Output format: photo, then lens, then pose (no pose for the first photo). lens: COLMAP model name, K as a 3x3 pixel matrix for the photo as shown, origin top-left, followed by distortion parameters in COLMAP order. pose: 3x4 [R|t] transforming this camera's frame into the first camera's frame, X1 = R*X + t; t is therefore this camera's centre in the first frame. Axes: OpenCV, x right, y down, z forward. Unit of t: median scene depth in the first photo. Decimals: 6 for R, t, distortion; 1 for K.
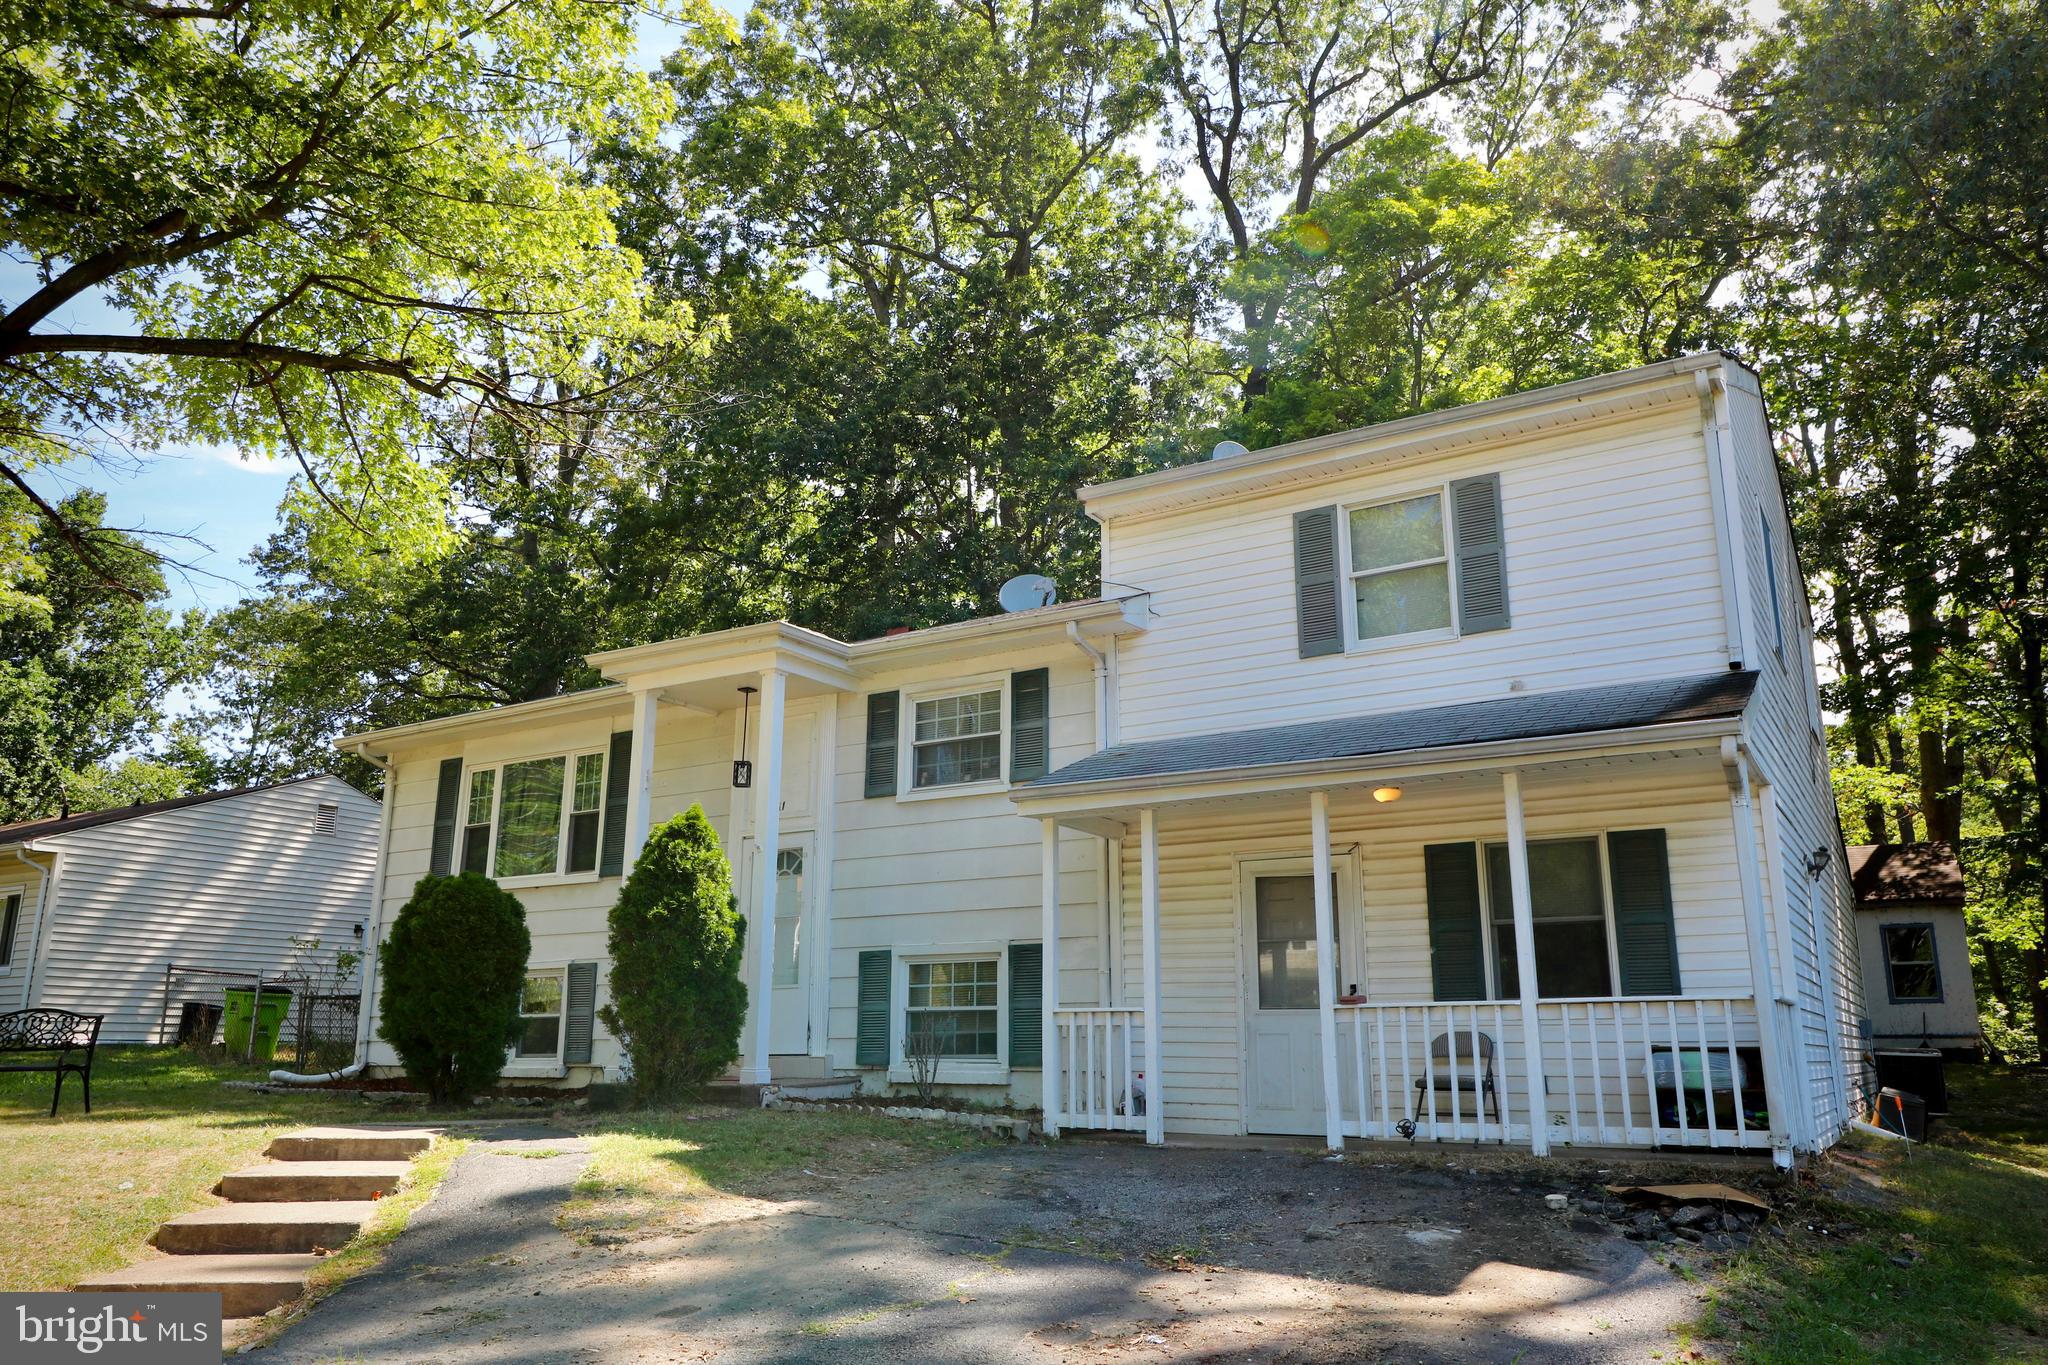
lens RADIAL K [[1479.1, 0, 1066.5], [0, 1479.1, 696.7], [0, 0, 1]] dist [0.004571, 0.002904]
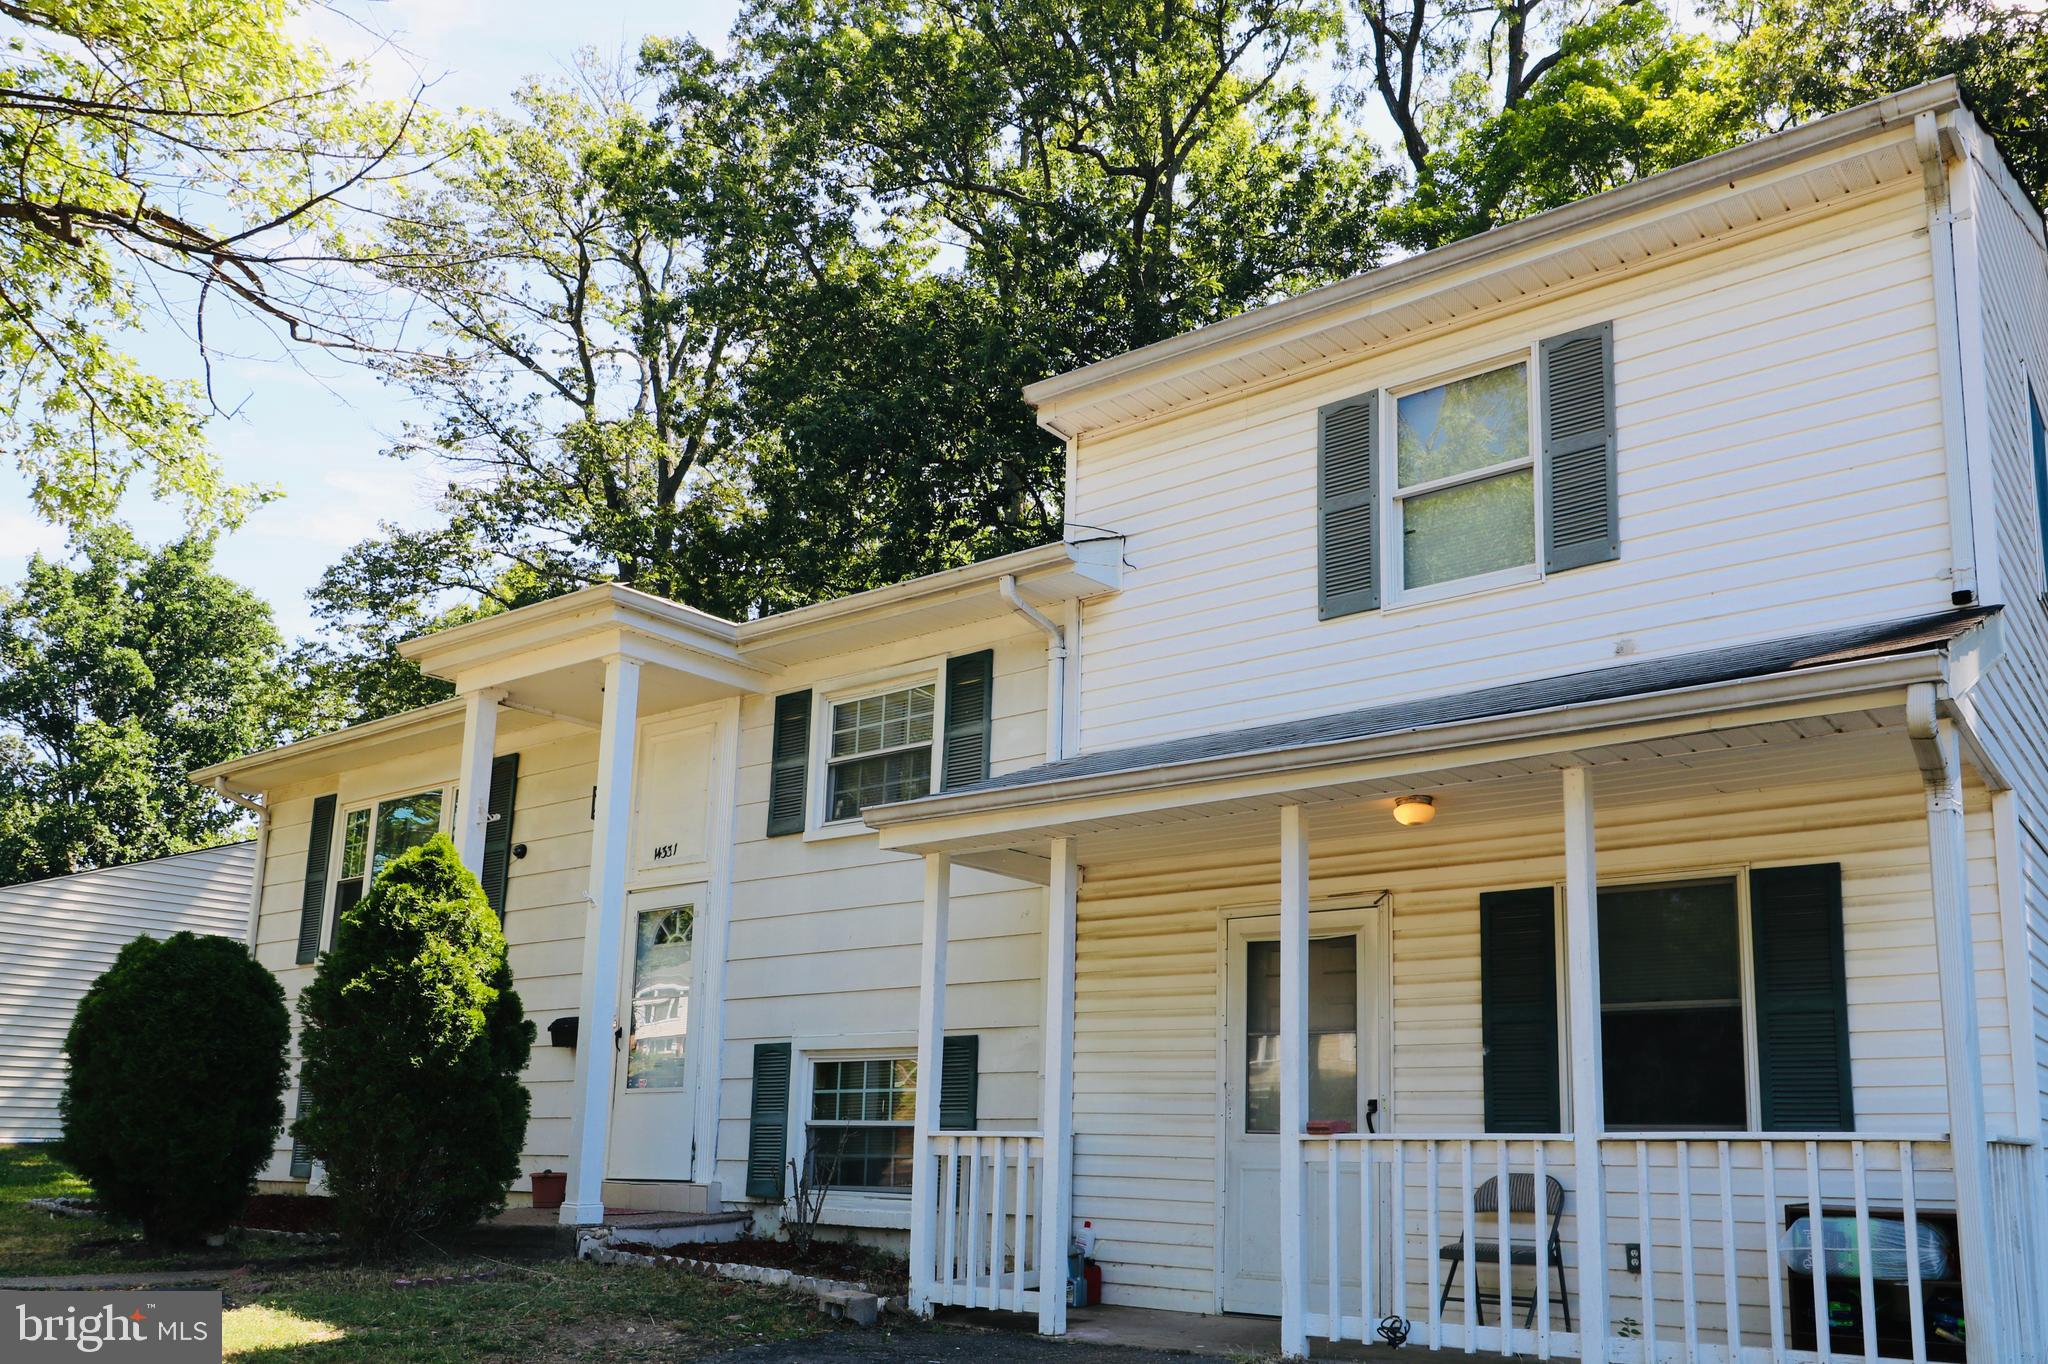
lens RADIAL K [[1571.2, 0, 1232.0], [0, 1571.2, 895.1], [0, 0, 1]] dist [0.008175, -0.001037]
pose [[0.998581, 0.003237, -0.053165, 0.158065], [0.000872, 0.997024, 0.077082, 0.044267], [0.053256, -0.077019, 0.995606, 0.277258]]
